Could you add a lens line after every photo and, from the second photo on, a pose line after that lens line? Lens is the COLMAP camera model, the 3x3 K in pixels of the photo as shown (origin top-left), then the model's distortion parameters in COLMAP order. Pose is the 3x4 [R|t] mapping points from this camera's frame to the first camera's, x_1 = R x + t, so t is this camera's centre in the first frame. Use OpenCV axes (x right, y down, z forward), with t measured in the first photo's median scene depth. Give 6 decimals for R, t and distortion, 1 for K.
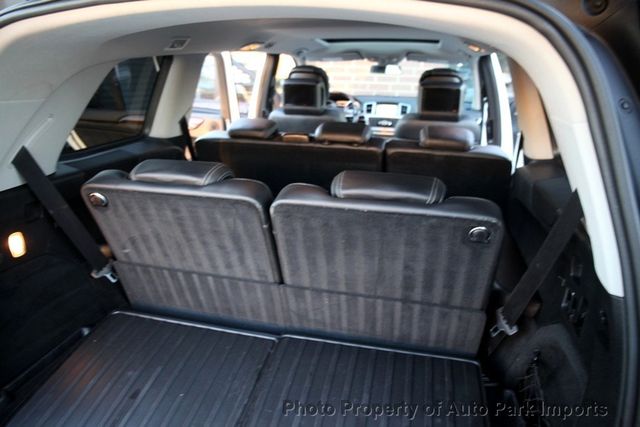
lens RADIAL K [[426.6, 0, 320.0], [0, 426.6, 213.5], [0, 0, 1]] dist [-0.114629, 0.080441]
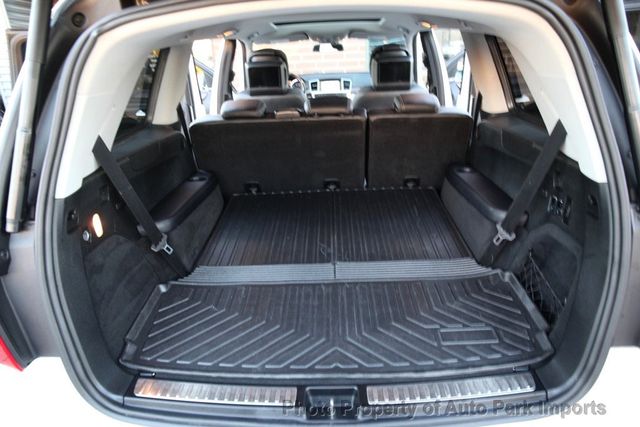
lens RADIAL K [[434.9, 0, 320.0], [0, 434.9, 213.5], [0, 0, 1]] dist [-0.105531, 0.080277]
pose [[0.974494, -0.125059, 0.186338, -0.183875], [0.118252, 0.991859, 0.047253, 0.031250], [-0.190730, -0.024013, 0.981349, -0.113837]]
